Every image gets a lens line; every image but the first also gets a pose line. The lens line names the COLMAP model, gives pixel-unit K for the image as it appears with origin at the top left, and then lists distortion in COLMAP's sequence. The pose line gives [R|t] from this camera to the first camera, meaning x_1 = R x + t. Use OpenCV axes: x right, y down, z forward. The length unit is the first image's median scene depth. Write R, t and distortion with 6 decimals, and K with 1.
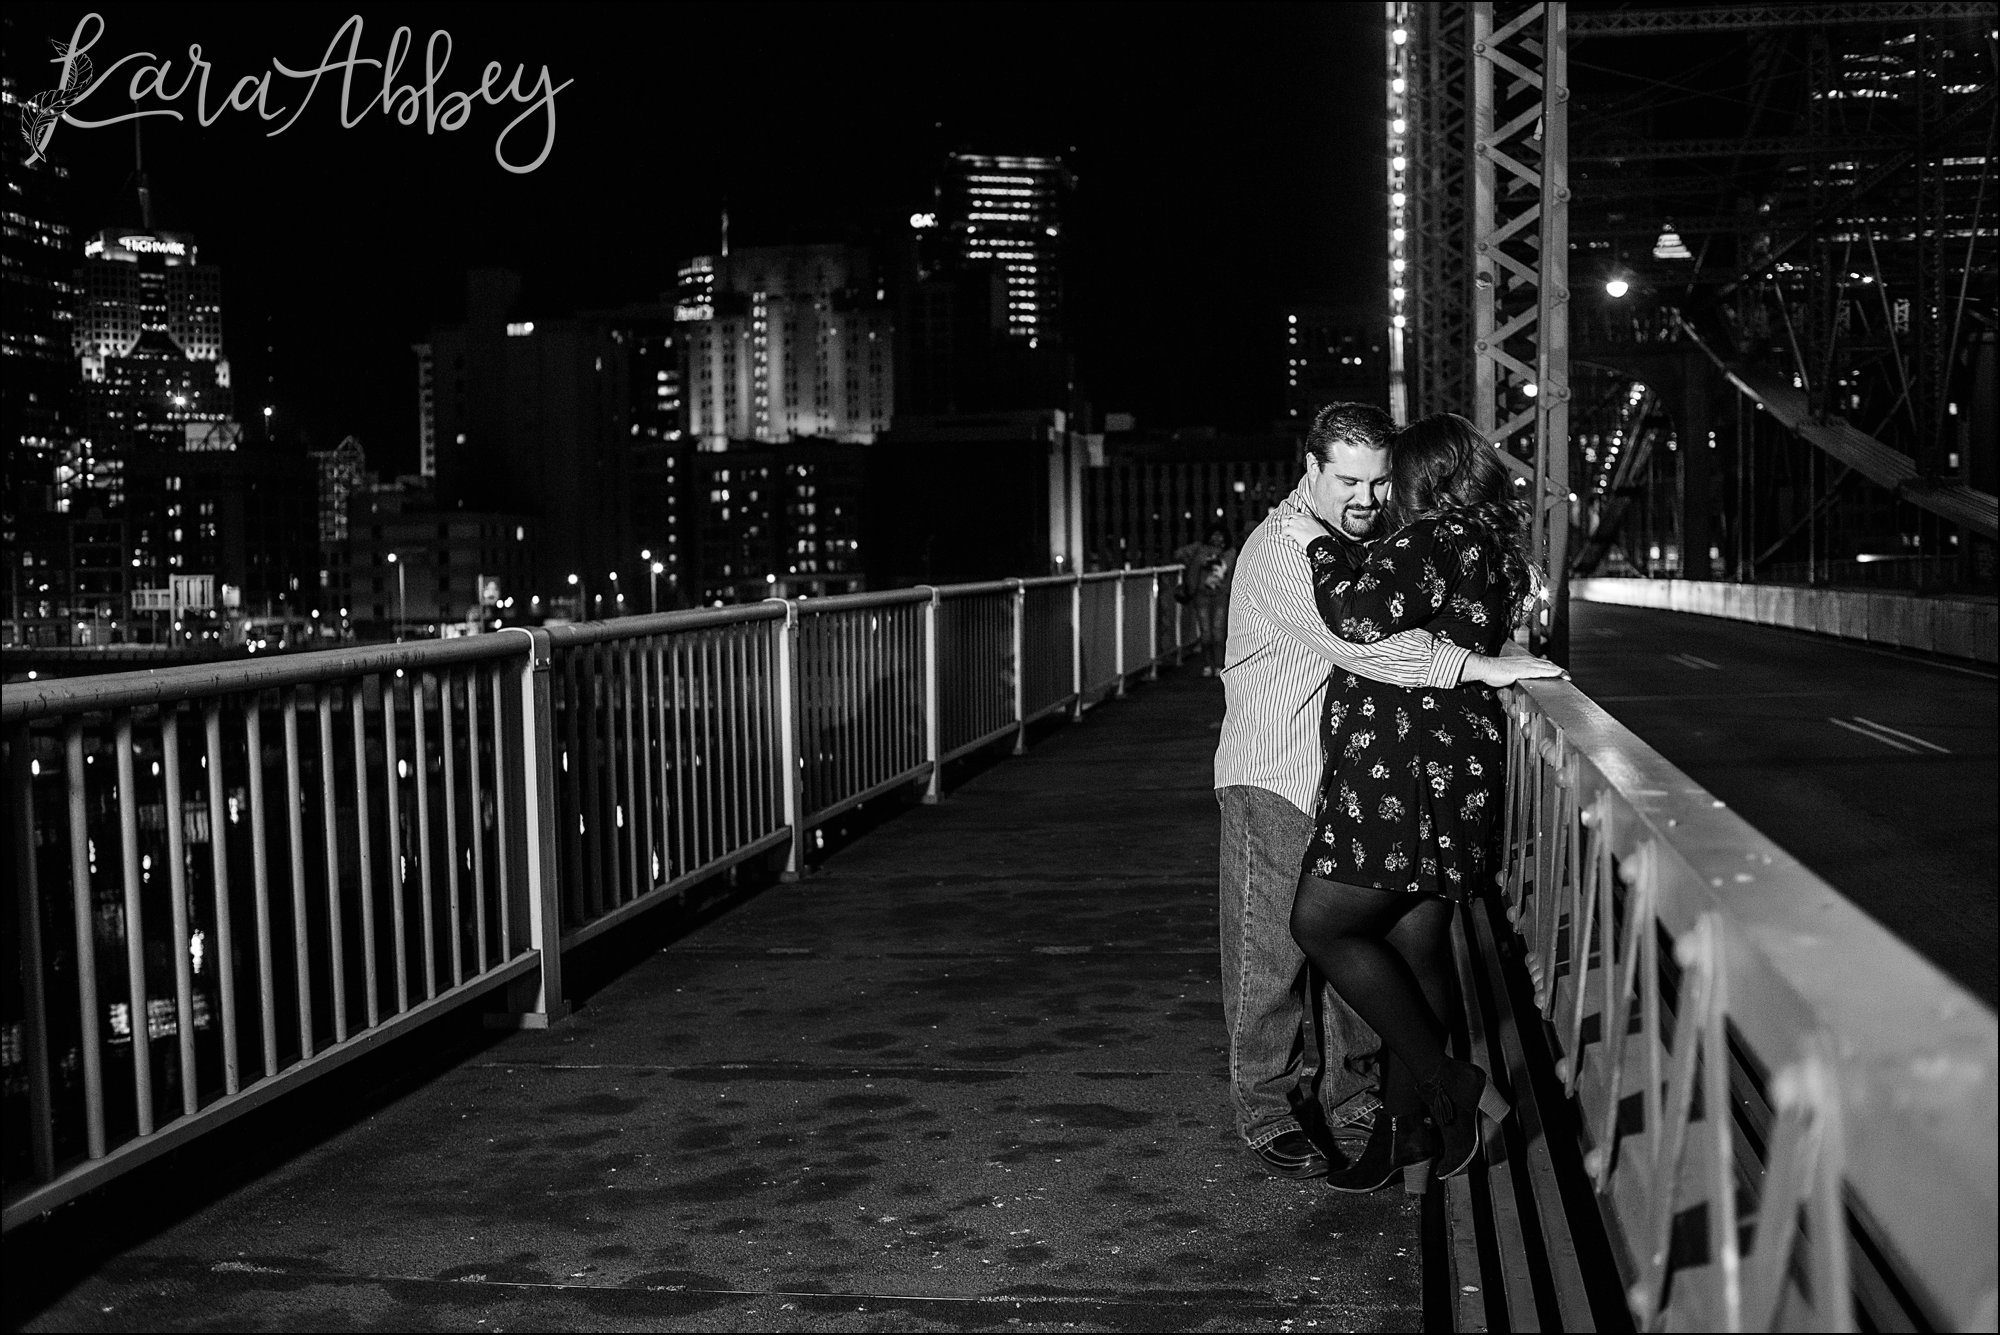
lens RADIAL K [[2058.7, 0, 1020.9], [0, 2058.7, 652.0], [0, 0, 1]] dist [-0.059419, 0.000000]
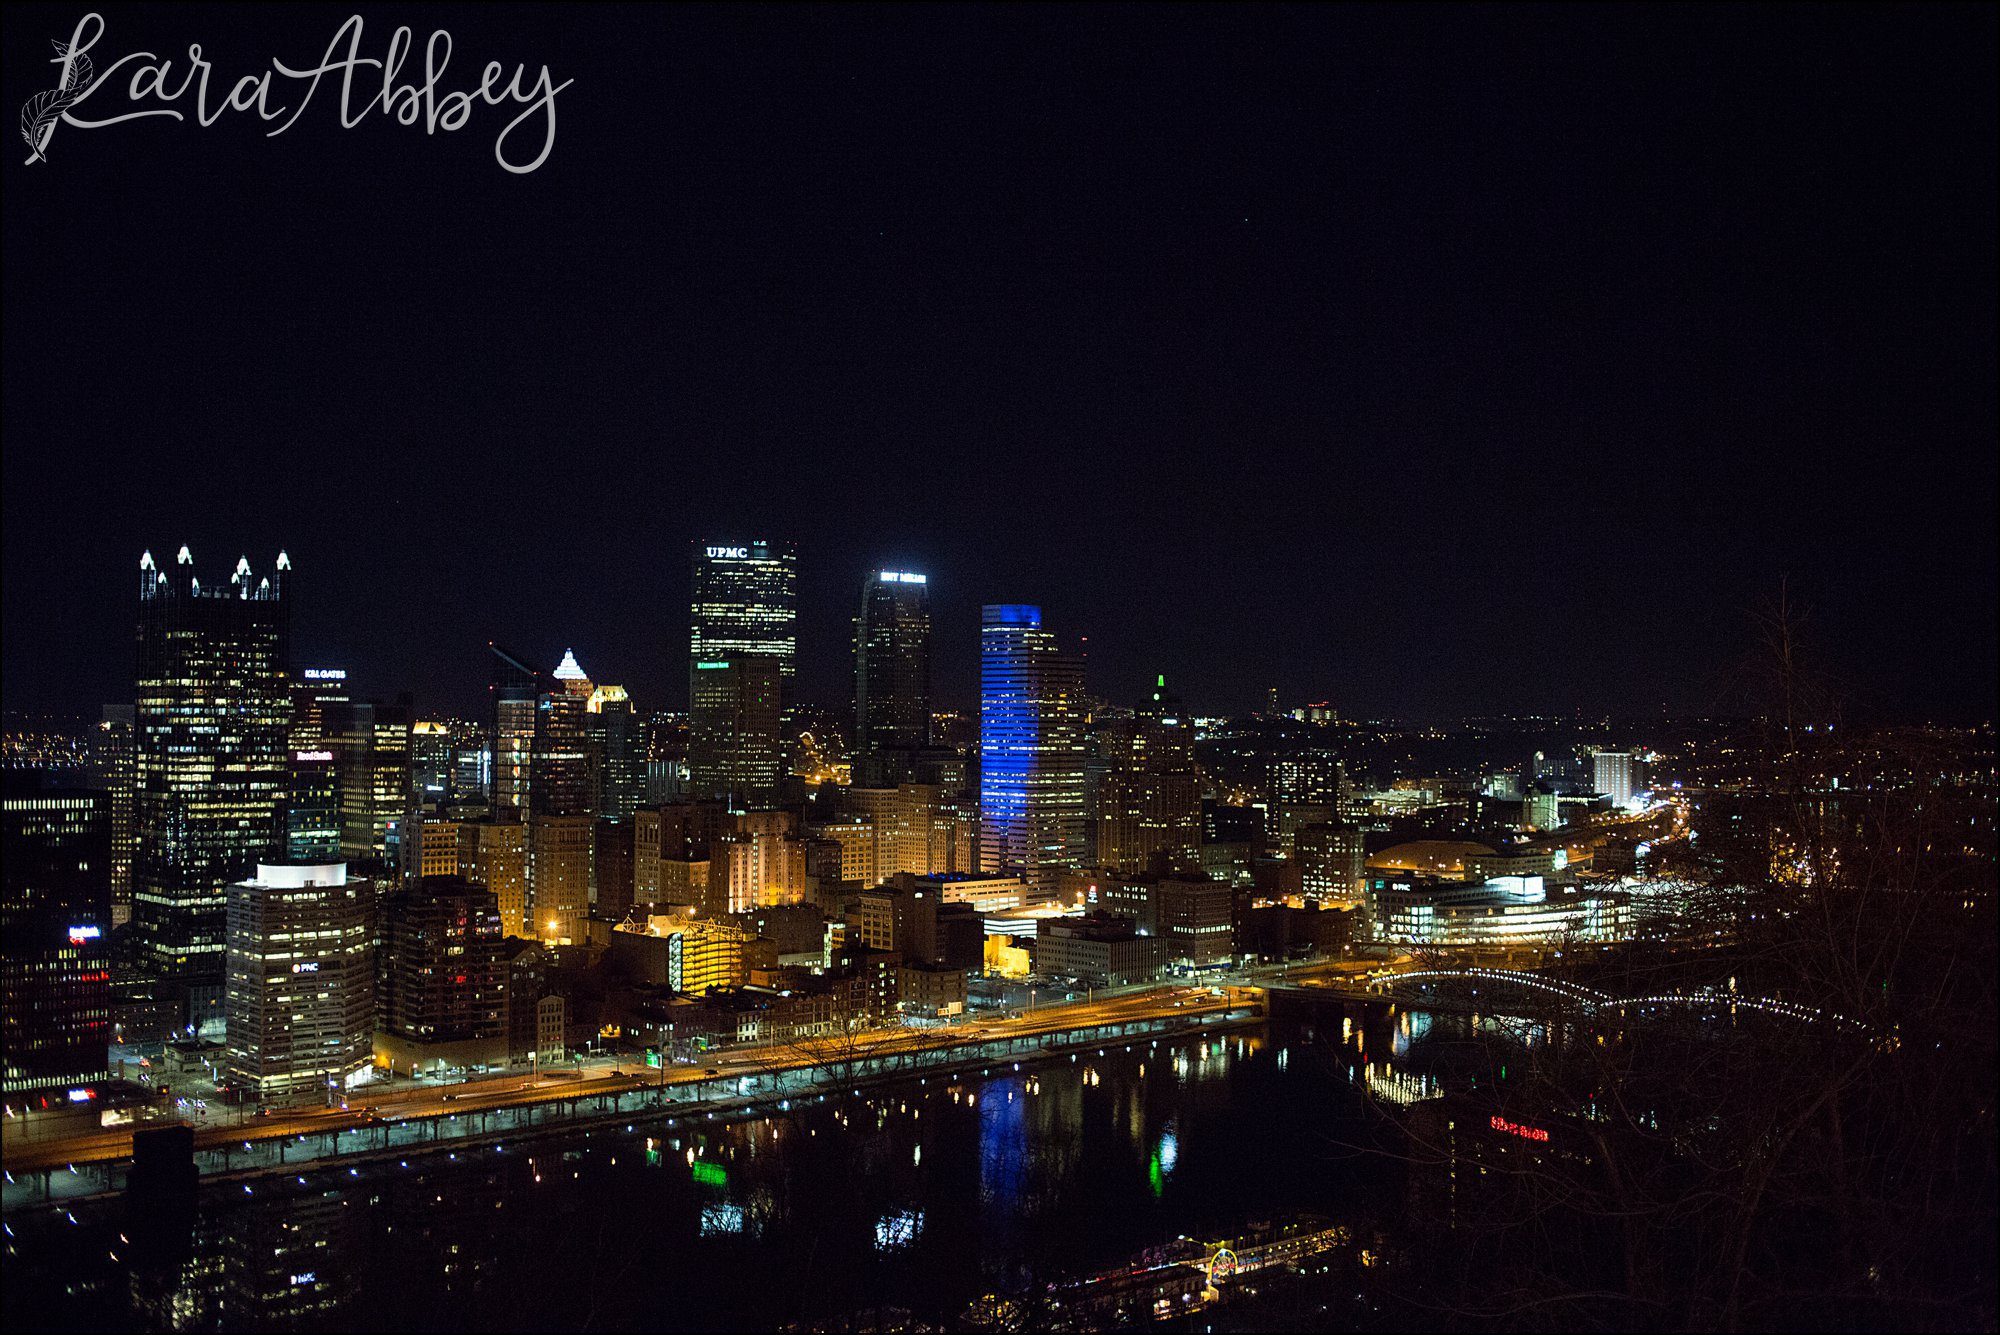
lens RADIAL K [[1958.1, 0, 997.4], [0, 1958.1, 673.7], [0, 0, 1]] dist [-0.059998, 0.000000]
pose [[0.610764, 0.041116, 0.790745, -1.672840], [0.014563, 0.997899, -0.063135, -0.211351], [-0.791679, 0.050076, 0.608882, -0.519026]]
